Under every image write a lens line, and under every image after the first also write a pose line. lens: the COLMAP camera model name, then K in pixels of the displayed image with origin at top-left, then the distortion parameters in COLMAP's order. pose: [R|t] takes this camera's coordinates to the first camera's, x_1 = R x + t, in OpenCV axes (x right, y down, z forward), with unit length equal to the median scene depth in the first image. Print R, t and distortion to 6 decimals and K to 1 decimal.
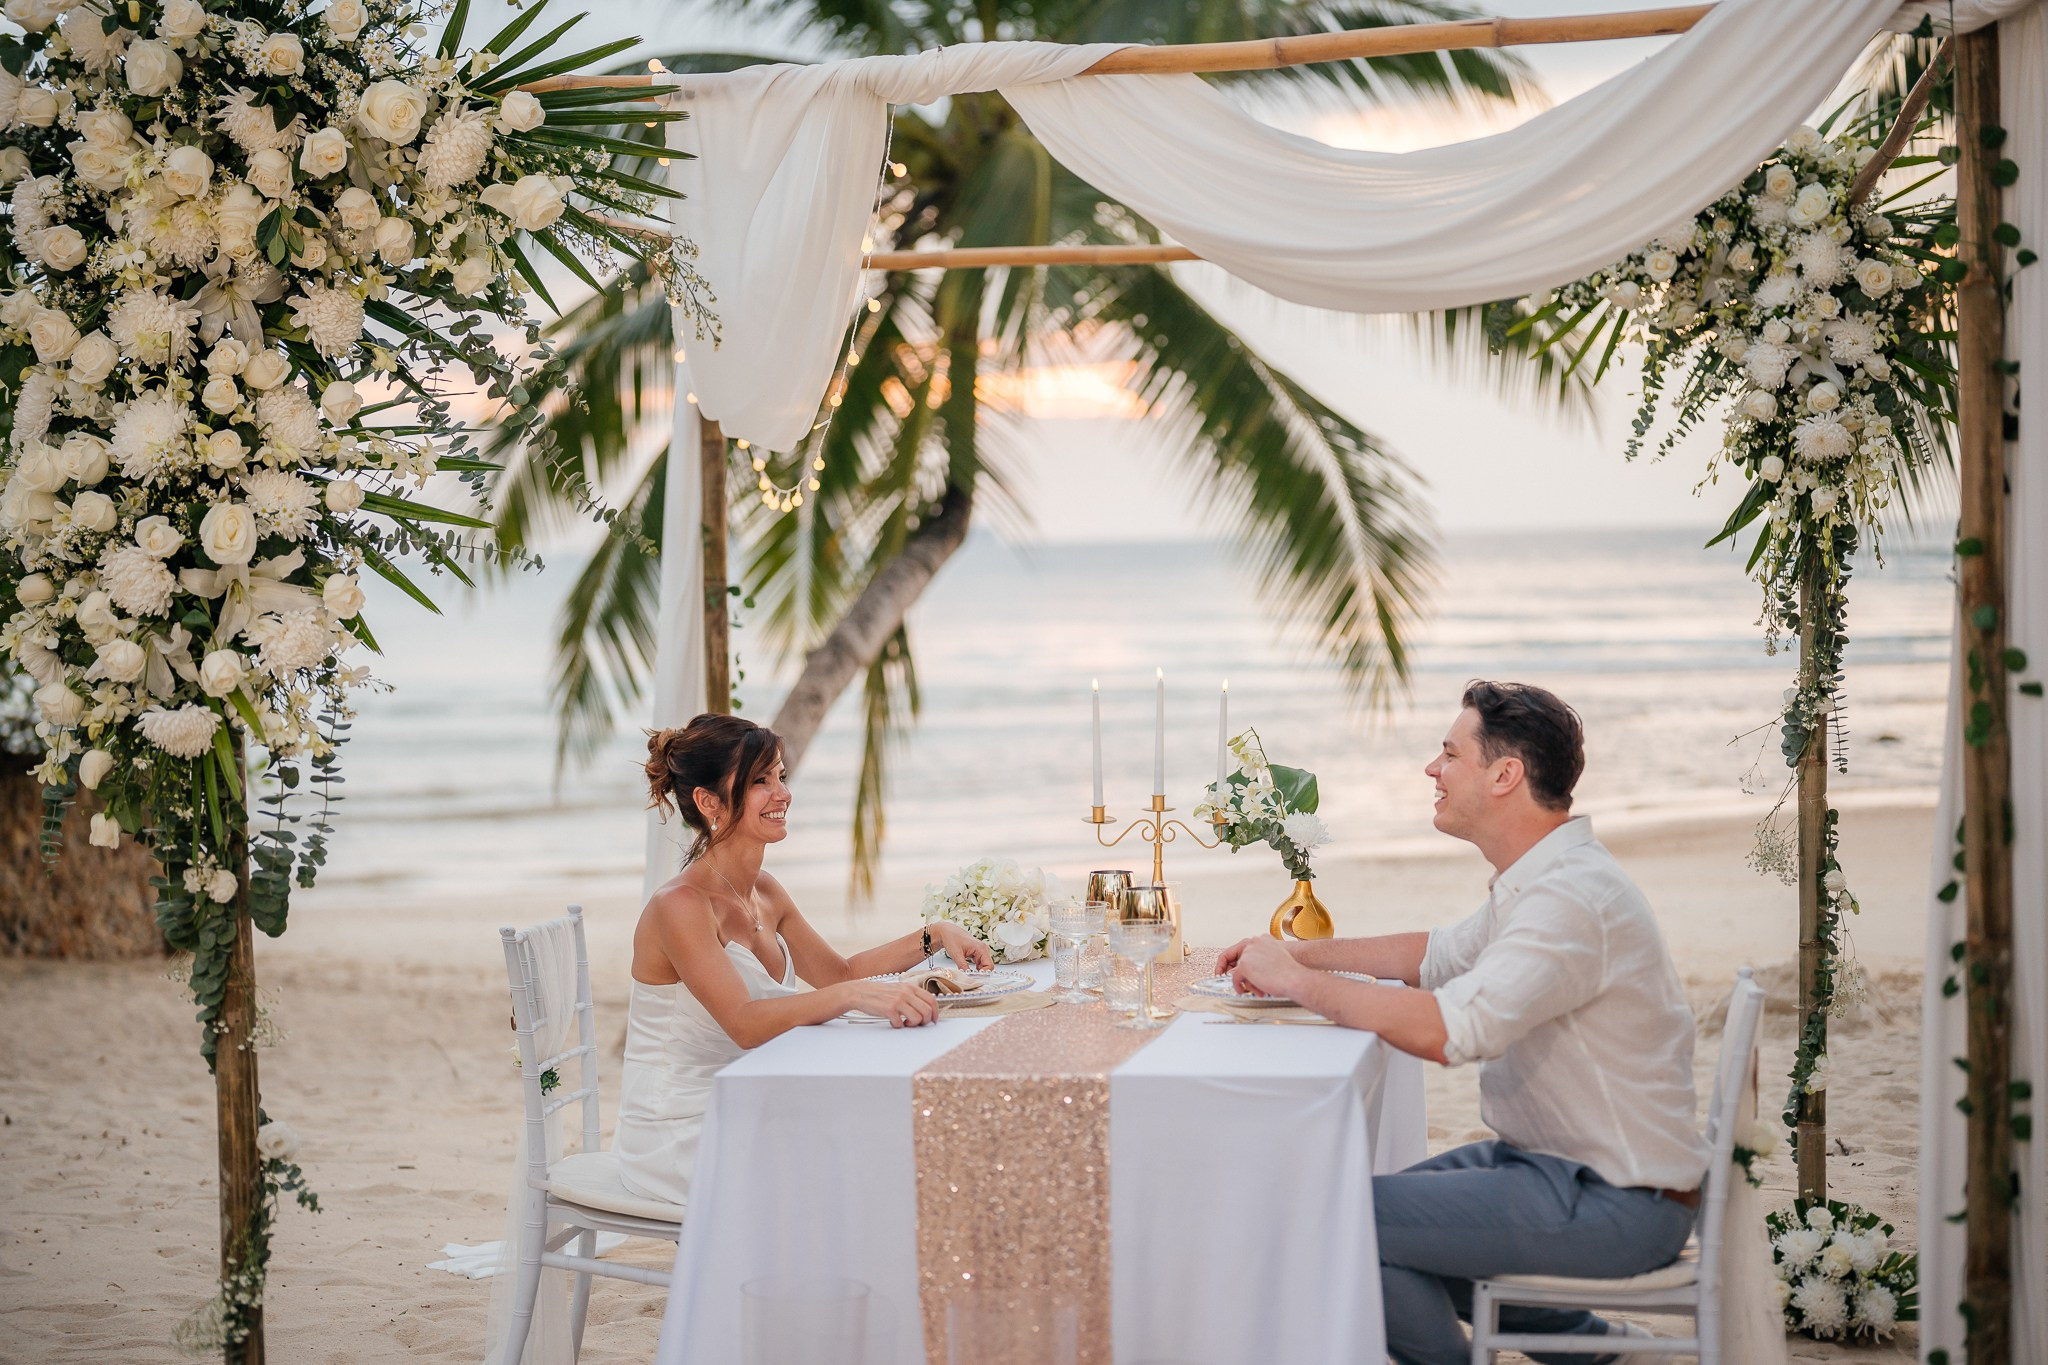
lens RADIAL K [[2867.8, 0, 1022.9], [0, 2867.8, 590.3], [0, 0, 1]] dist [0.001398, -0.011574]
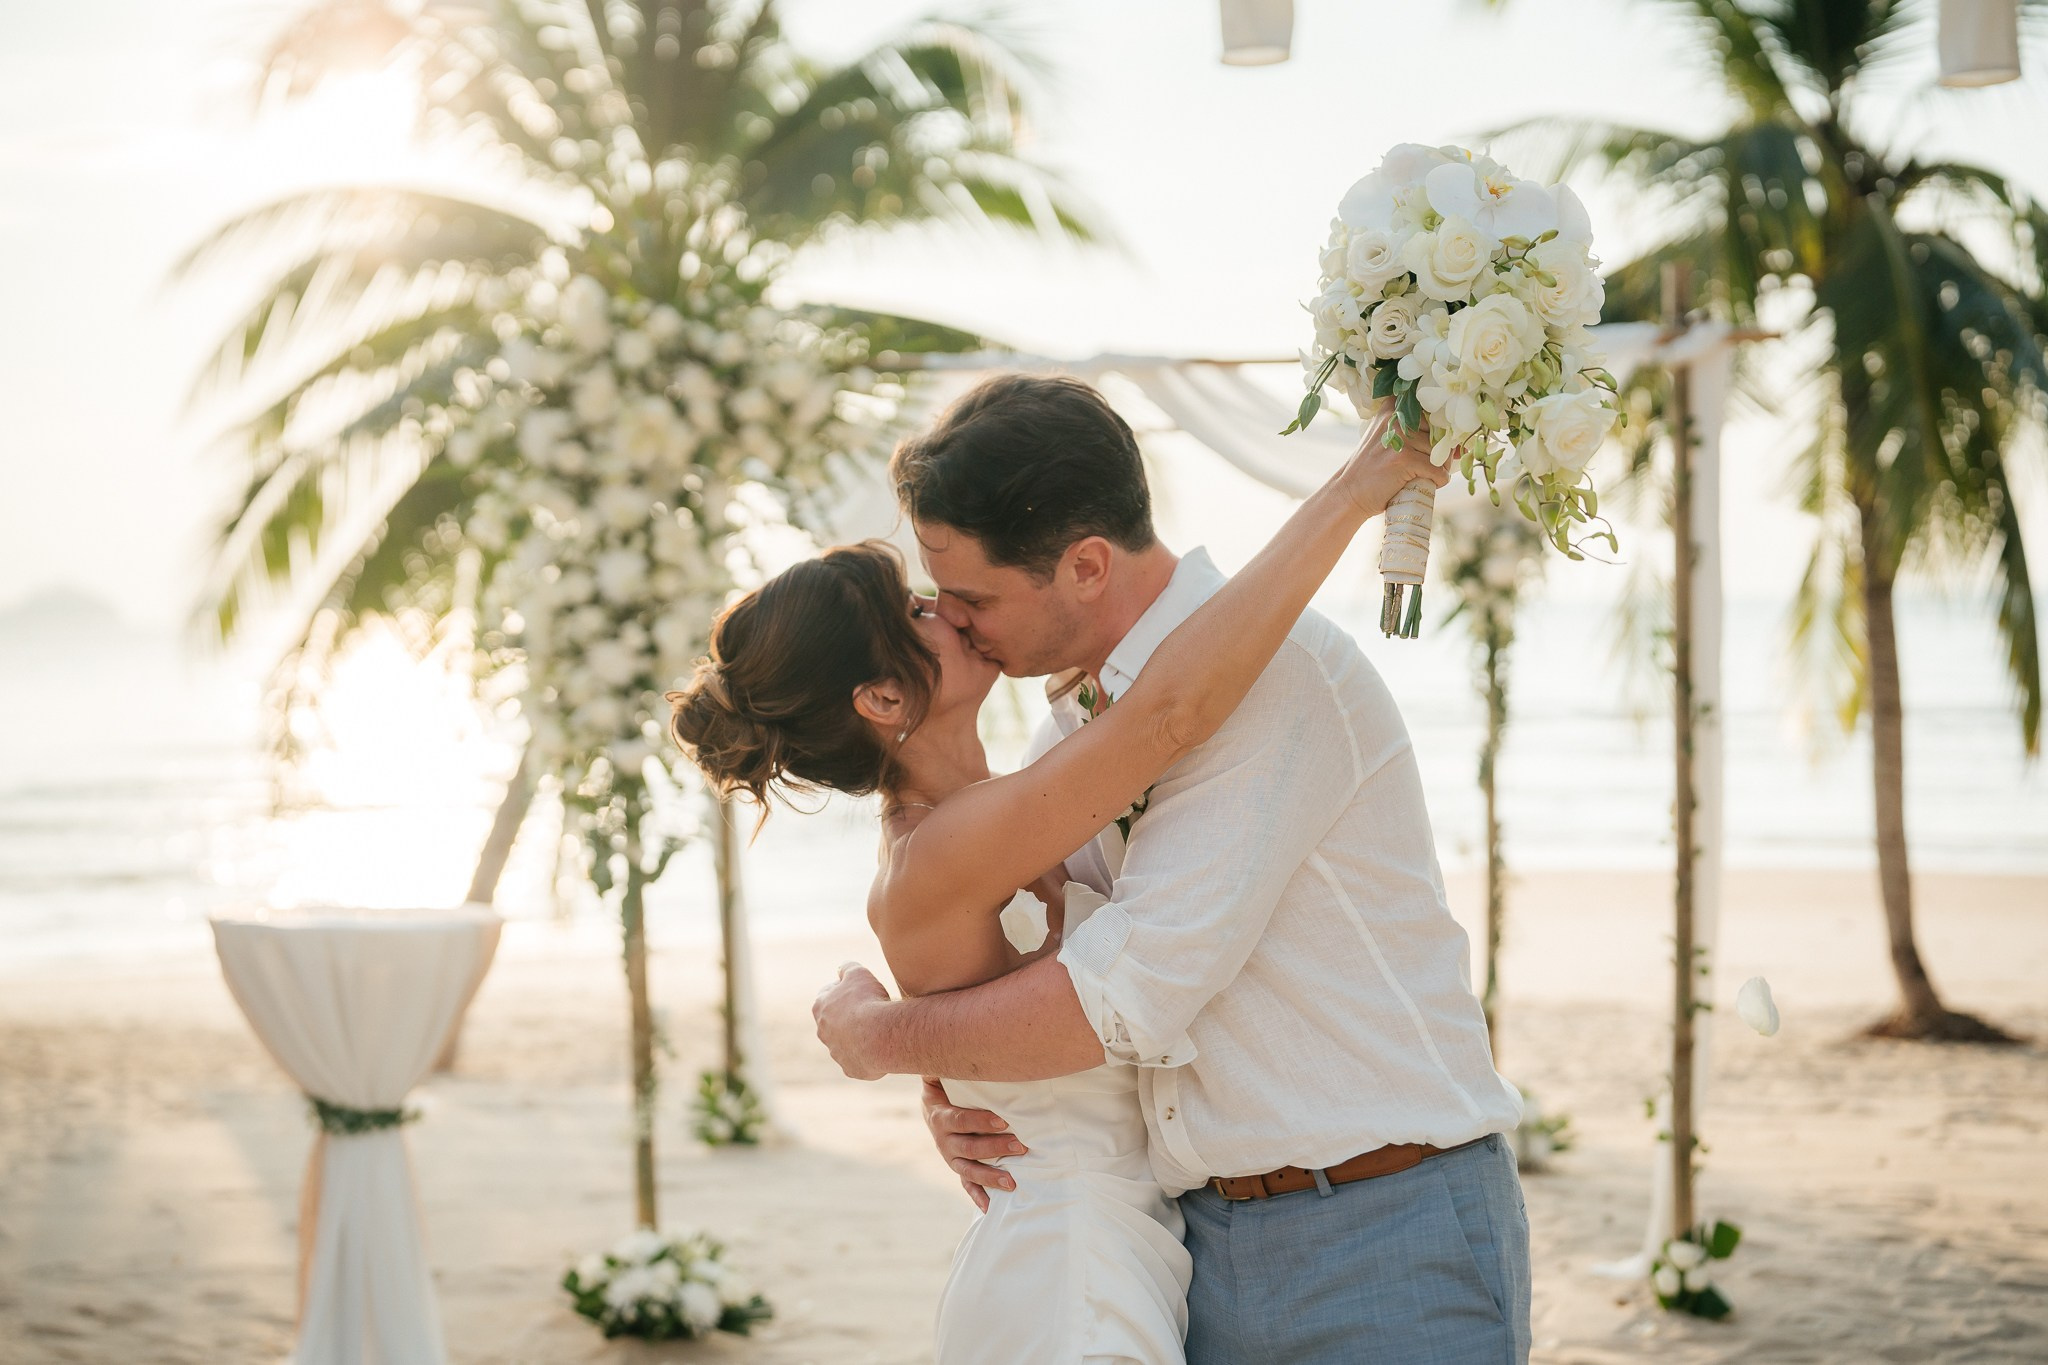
lens RADIAL K [[2936.9, 0, 1024.0], [0, 2936.9, 682.5], [0, 0, 1]] dist [0.033830, 0.059957]
pose [[0.977985, 0.005182, 0.208613, -0.422244], [-0.006850, 0.999950, 0.007276, -0.006246], [-0.208565, -0.008545, 0.977971, -0.665191]]
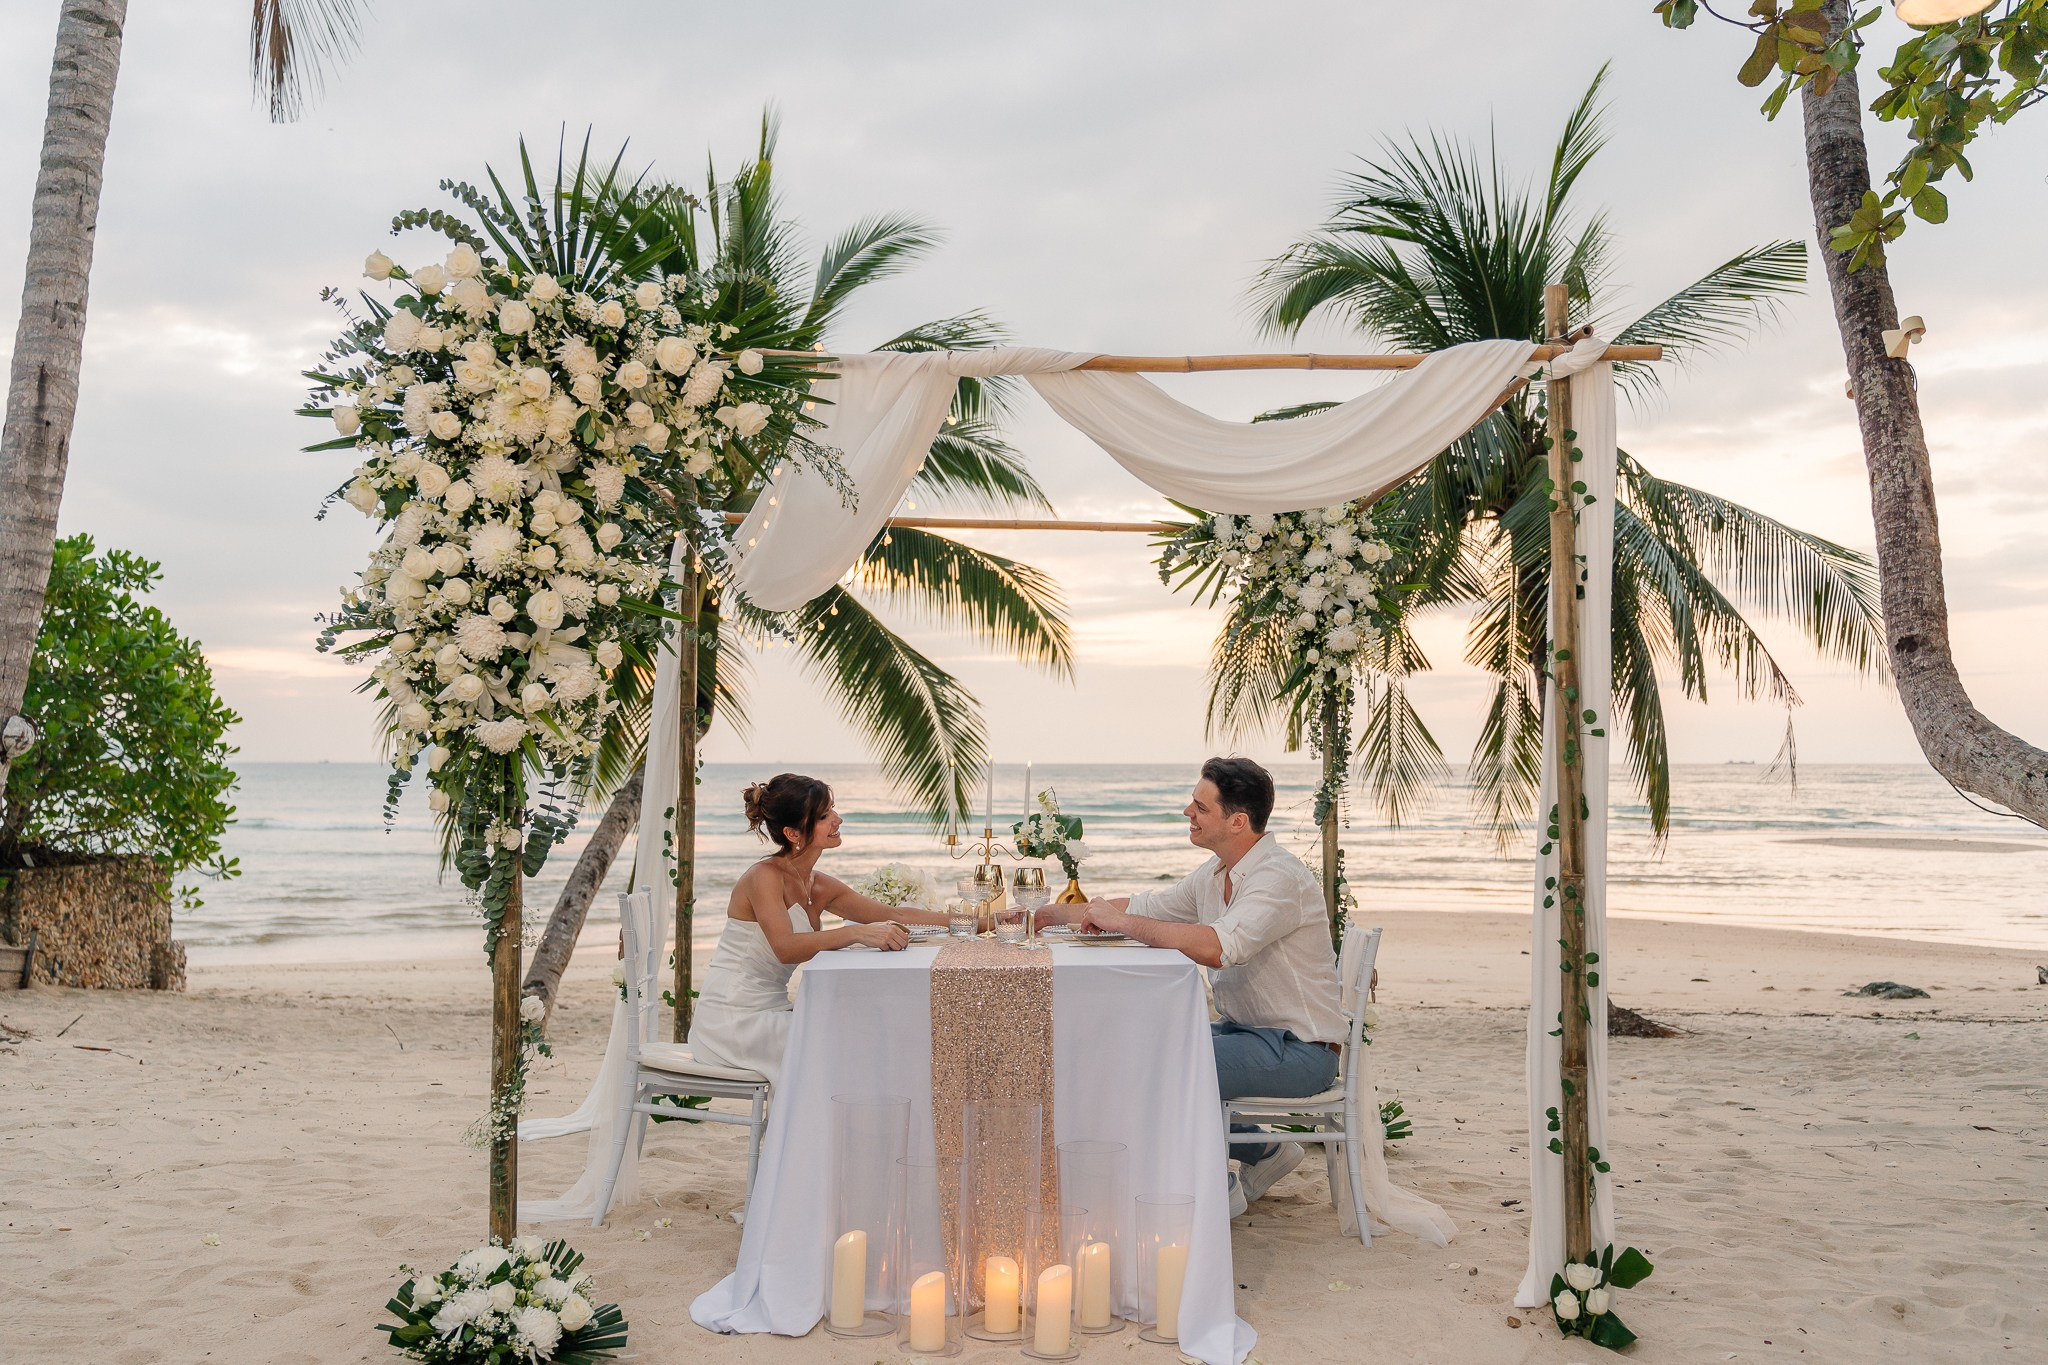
lens RADIAL K [[1653.3, 0, 1023.1], [0, 1653.3, 610.7], [0, 0, 1]] dist [-0.014259, -0.000610]
pose [[0.972732, 0.048307, 0.226847, -0.222625], [-0.022019, 0.992886, -0.117017, 0.080048], [-0.230886, 0.108831, 0.966875, 0.056373]]
